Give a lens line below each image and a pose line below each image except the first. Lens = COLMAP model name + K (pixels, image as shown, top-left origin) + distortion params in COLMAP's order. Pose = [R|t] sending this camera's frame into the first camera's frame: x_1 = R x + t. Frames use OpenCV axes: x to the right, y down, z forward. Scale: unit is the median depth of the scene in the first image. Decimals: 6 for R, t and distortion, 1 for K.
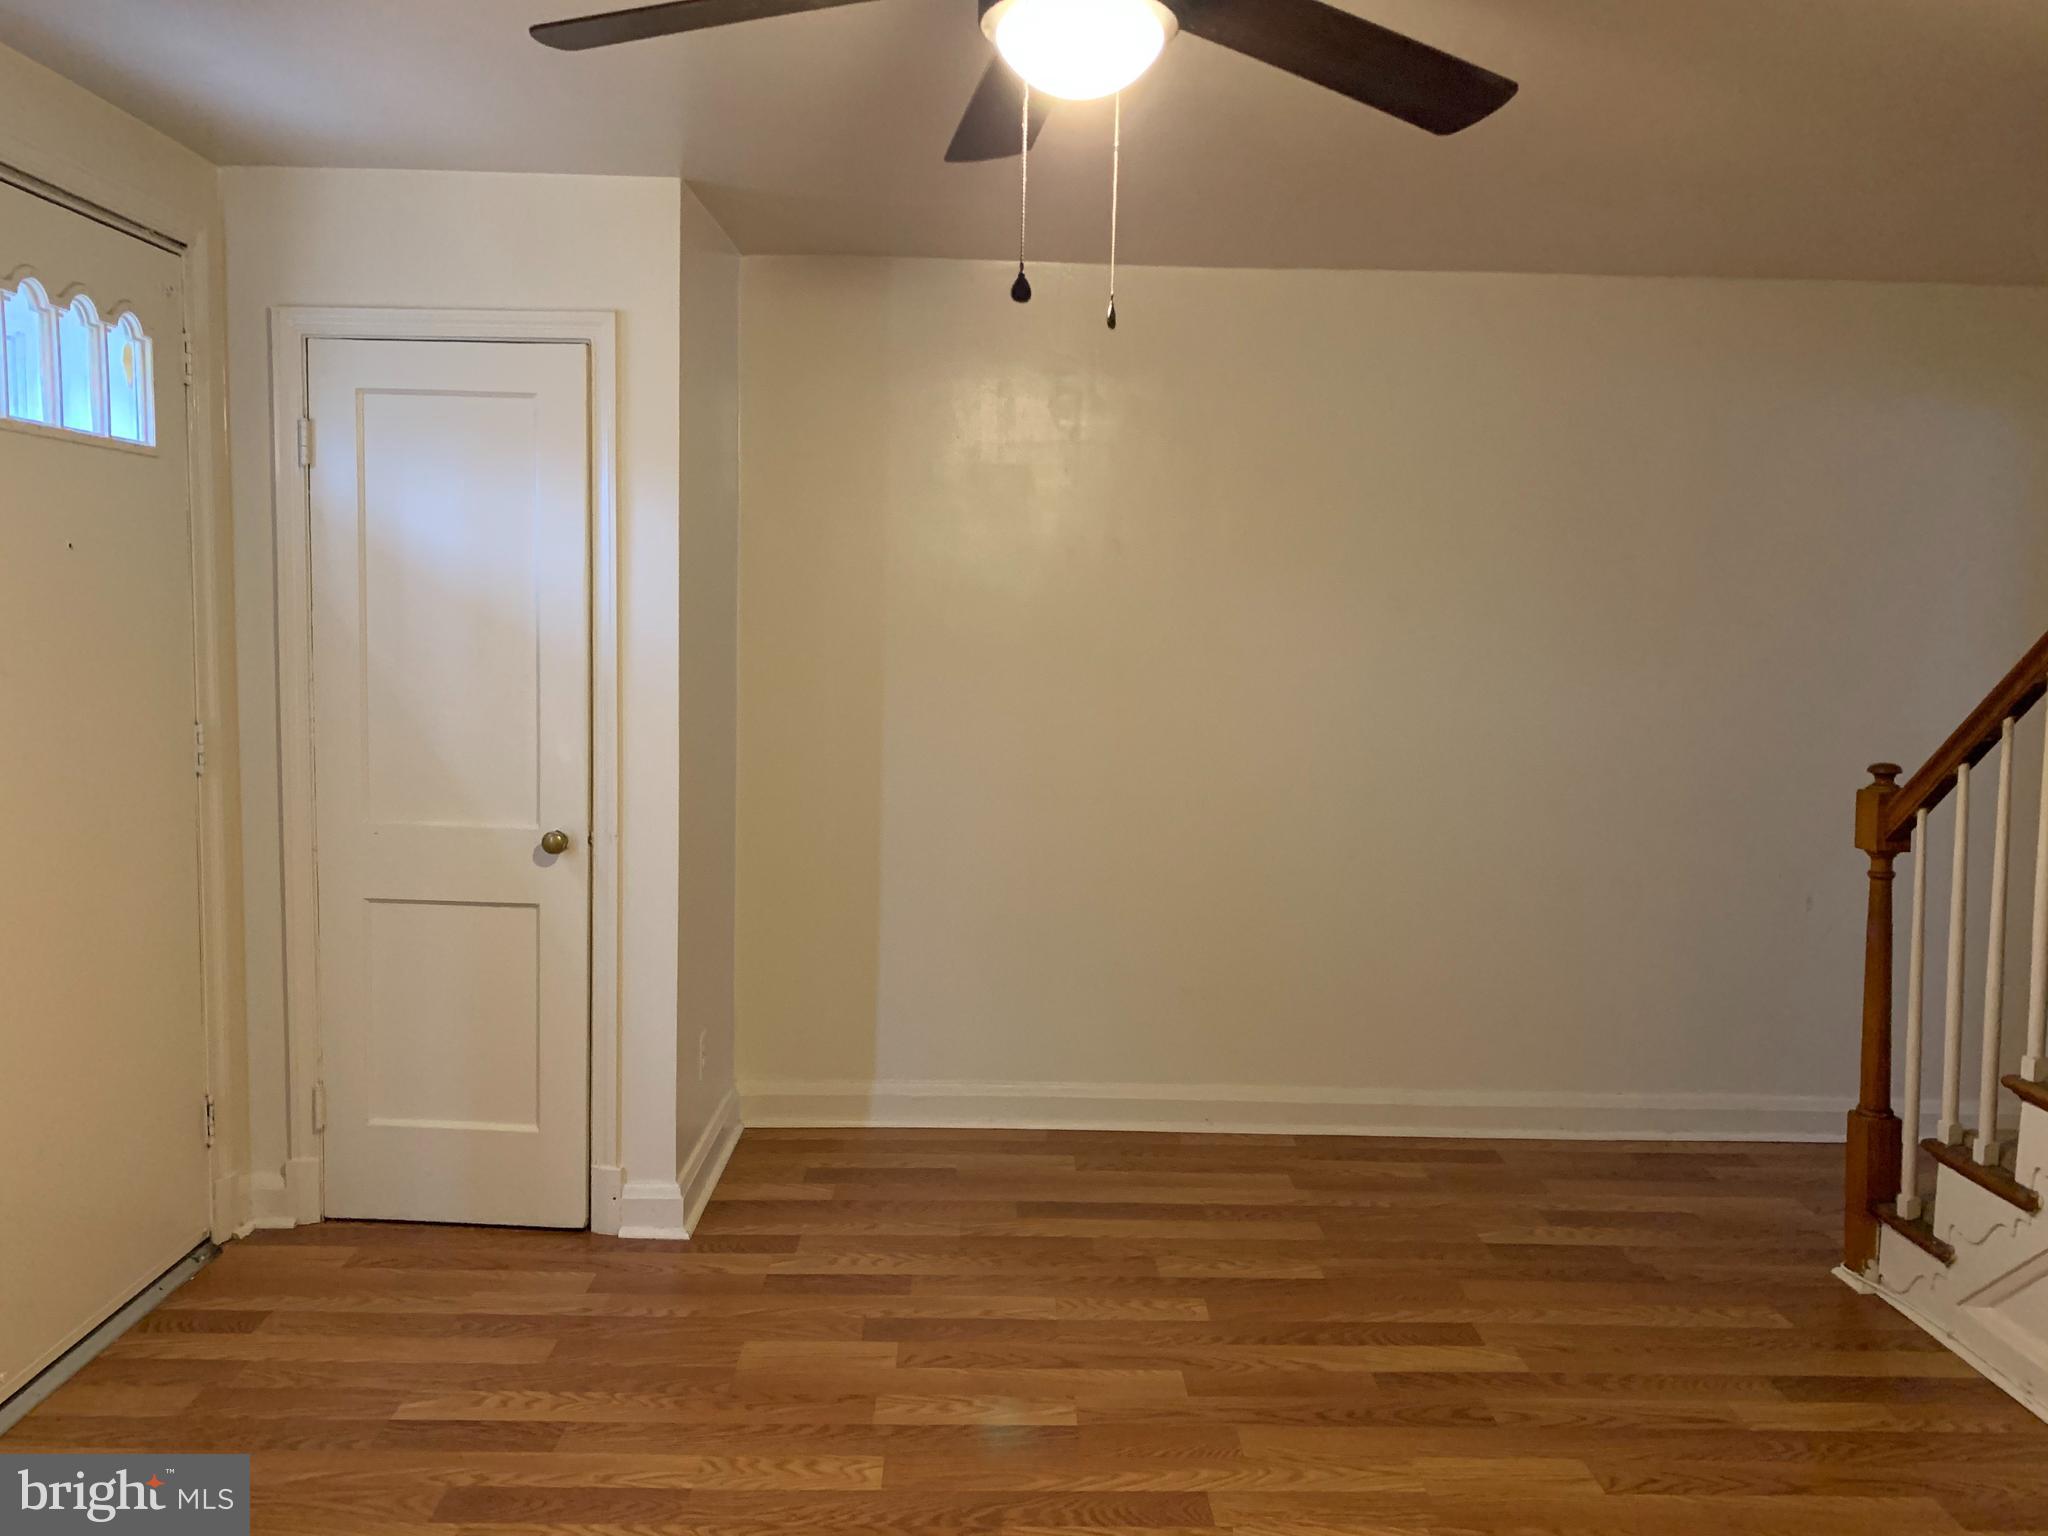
lens RADIAL K [[1576.8, 0, 1047.9], [0, 1576.8, 774.2], [0, 0, 1]] dist [0.053796, -0.059711]
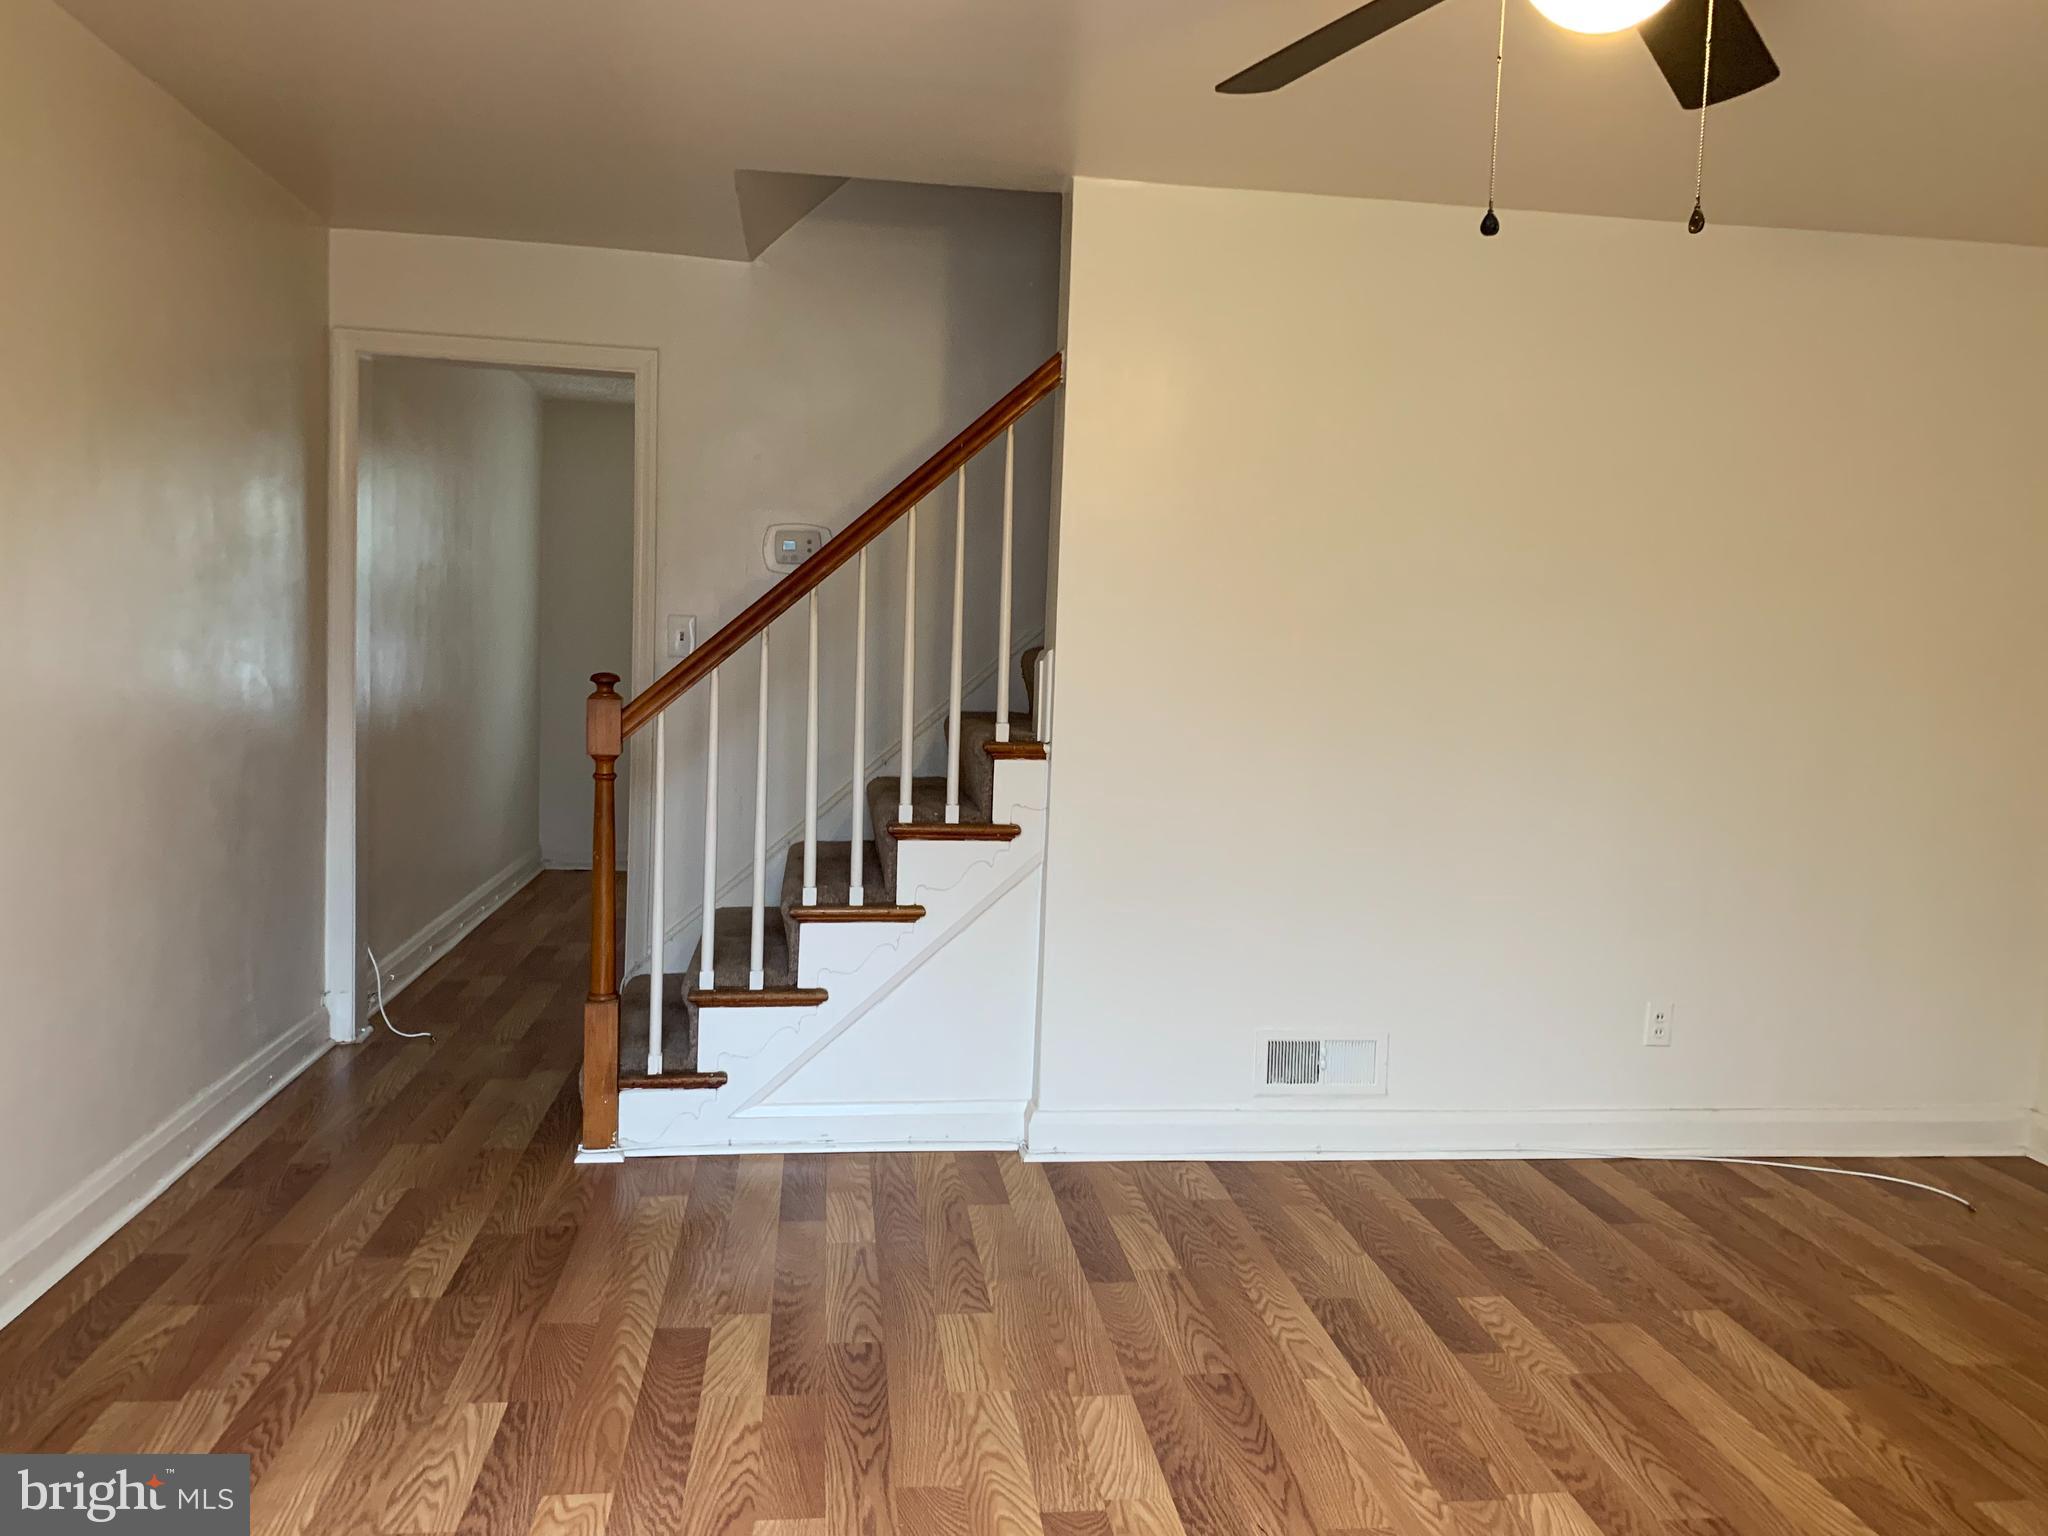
lens RADIAL K [[1576.8, 0, 1033.4], [0, 1576.8, 755.4], [0, 0, 1]] dist [0.053796, -0.059711]
pose [[-0.099888, -0.107254, 0.989201, -0.568216], [0.067267, 0.991171, 0.114260, -0.054046], [-0.992722, 0.077954, -0.091791, 0.814971]]
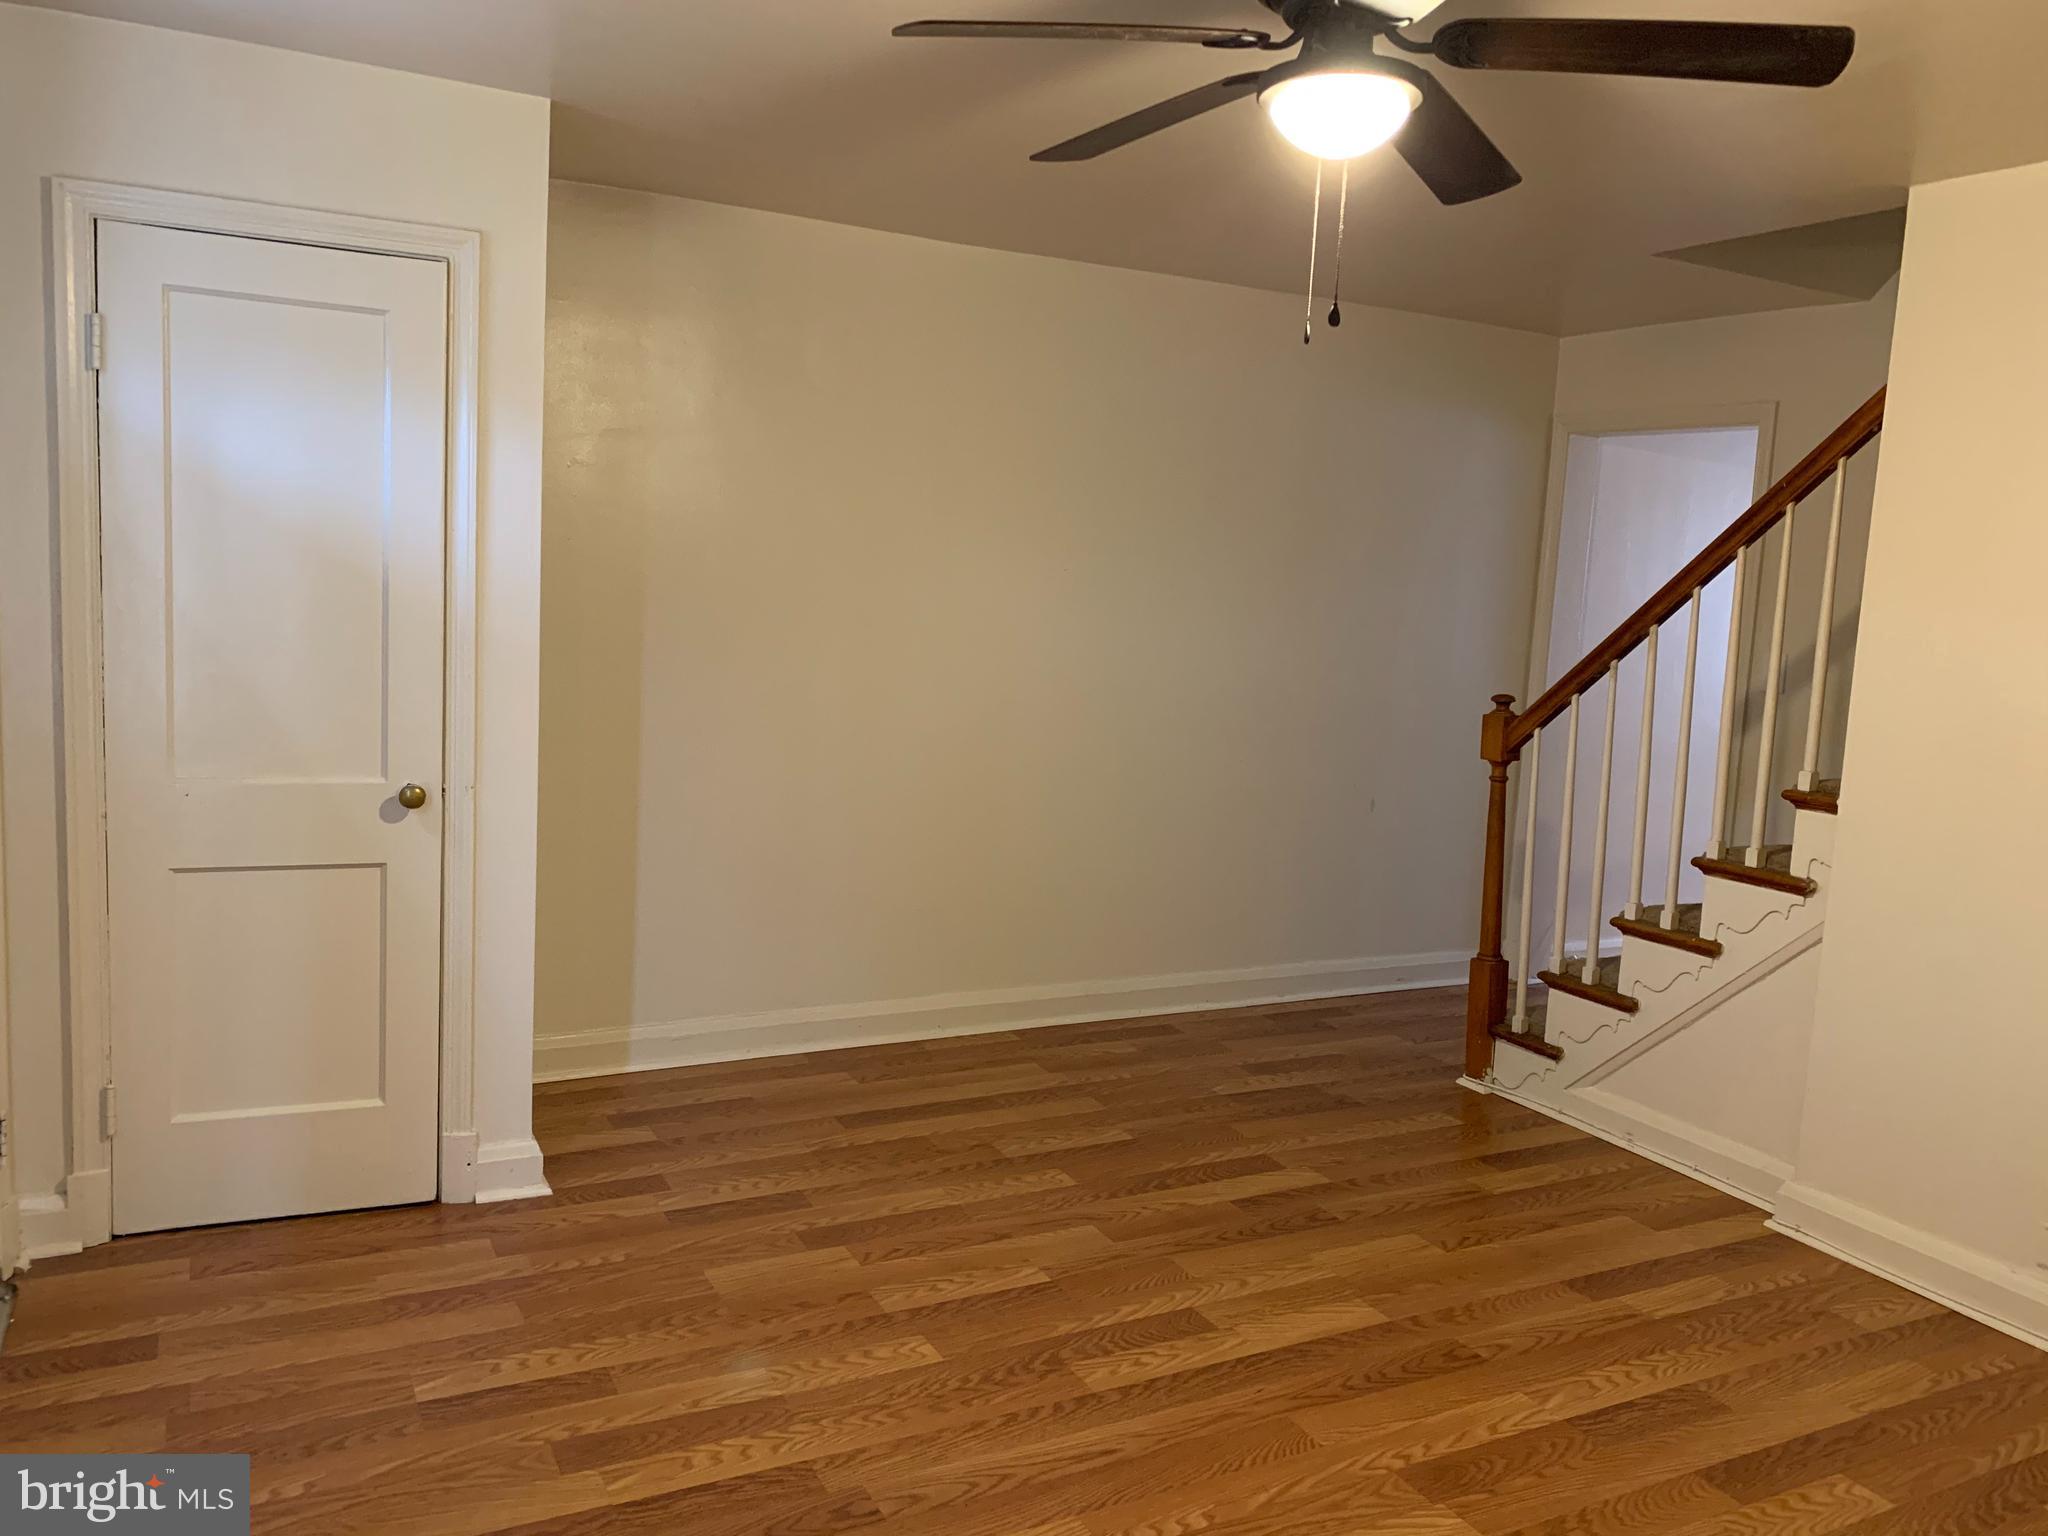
lens RADIAL K [[1576.8, 0, 1055.4], [0, 1576.8, 781.0], [0, 0, 1]] dist [0.053796, -0.059711]
pose [[0.892207, -0.037344, 0.450080, -0.402286], [0.015938, 0.998558, 0.051258, -0.008363], [-0.451345, -0.038559, 0.891516, -0.008213]]
